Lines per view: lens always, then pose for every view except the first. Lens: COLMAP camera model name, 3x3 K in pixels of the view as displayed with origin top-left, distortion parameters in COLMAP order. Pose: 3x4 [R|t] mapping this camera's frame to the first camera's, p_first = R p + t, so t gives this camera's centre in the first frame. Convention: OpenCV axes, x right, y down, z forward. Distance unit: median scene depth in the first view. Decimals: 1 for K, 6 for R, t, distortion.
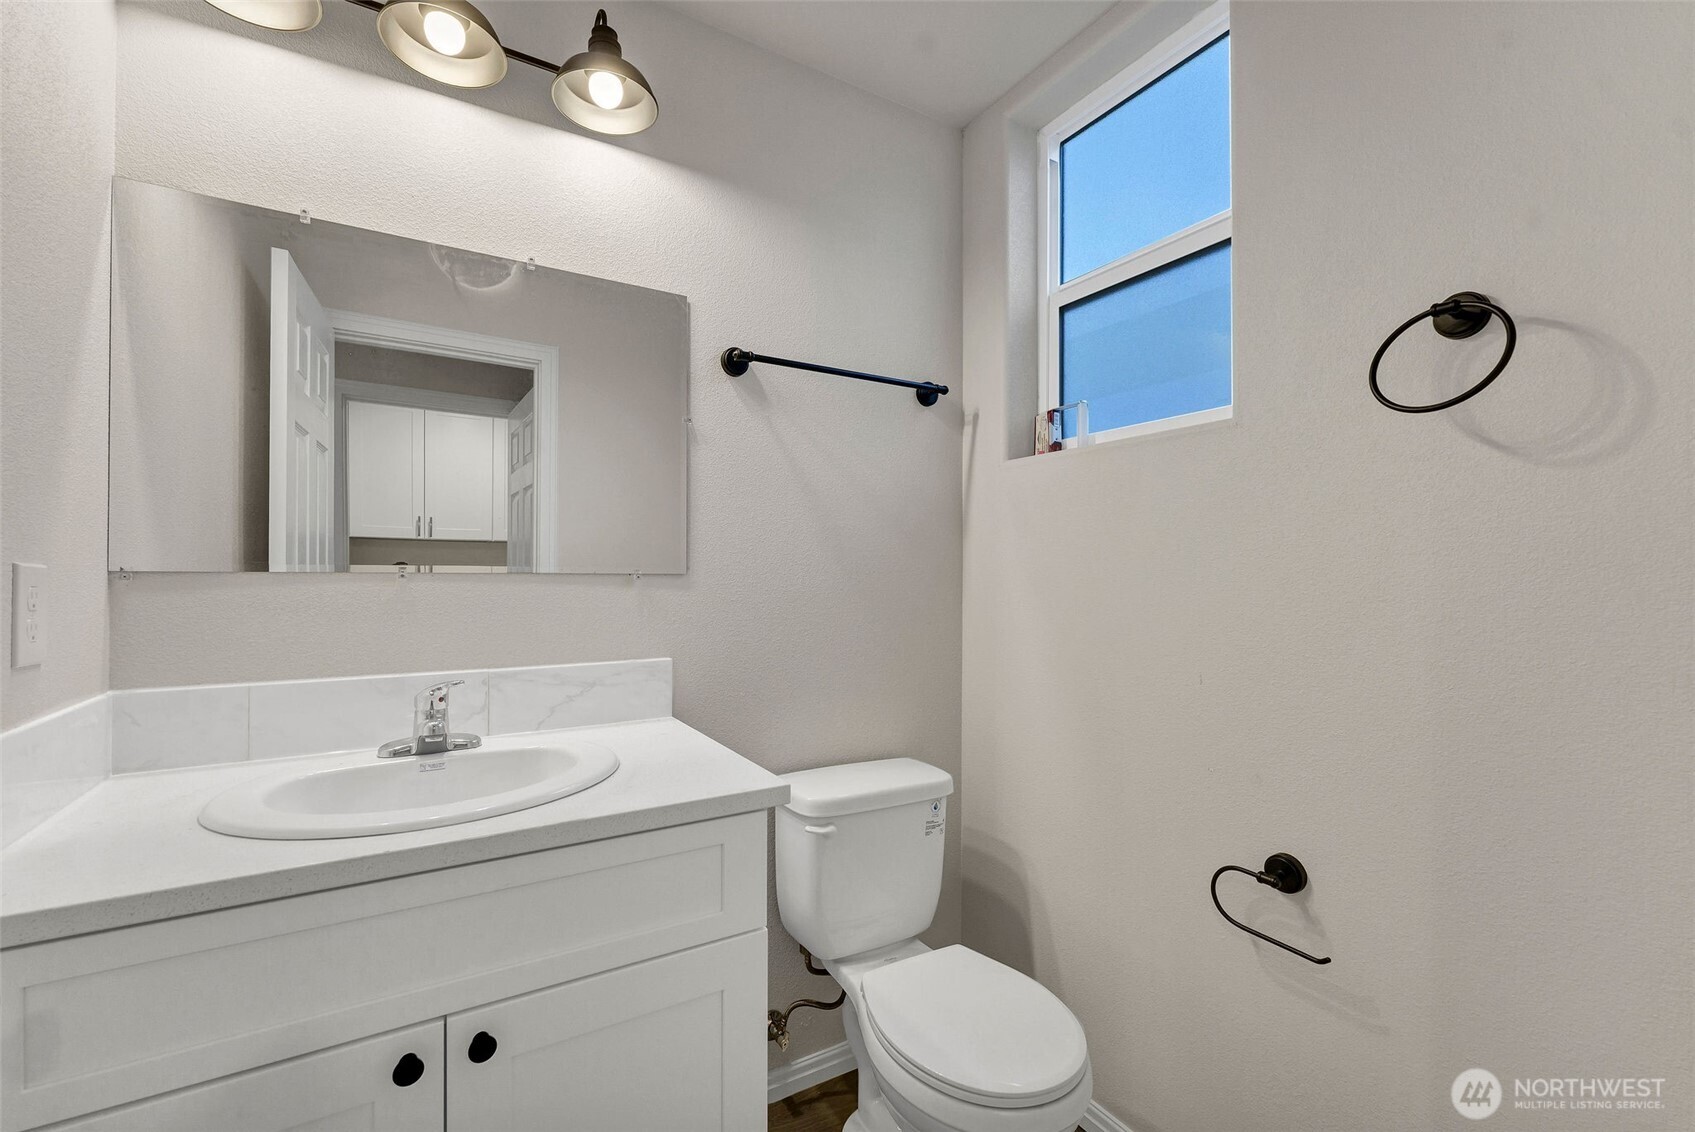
lens RADIAL K [[709.5, 0, 836.4], [0, 709.5, 570.4], [0, 0, 1]] dist [0.002656, -0.000296]
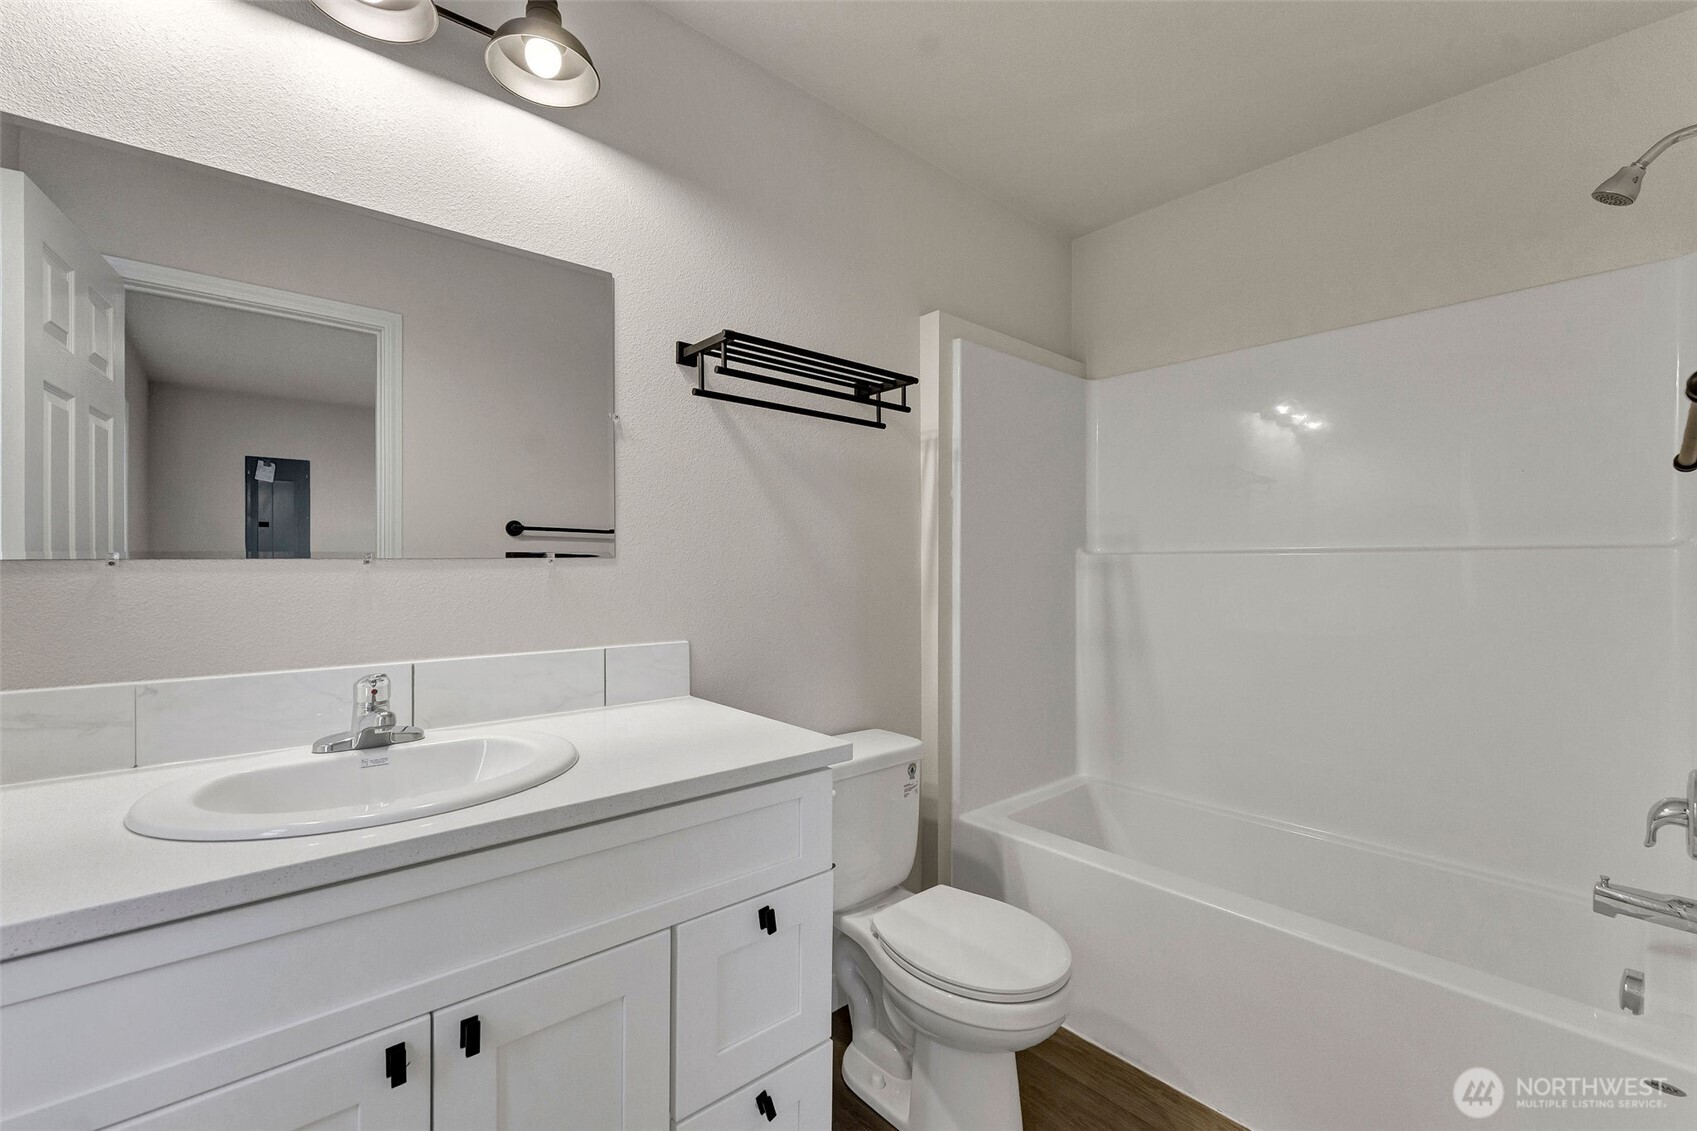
lens RADIAL K [[727.5, 0, 853.6], [0, 727.5, 557.6], [0, 0, 1]] dist [-0.003270, 0.000289]
pose [[0.981429, 0.002277, 0.191813, -0.133173], [-0.002894, 0.999992, 0.002935, -0.002016], [-0.191805, -0.003436, 0.981427, -0.075282]]
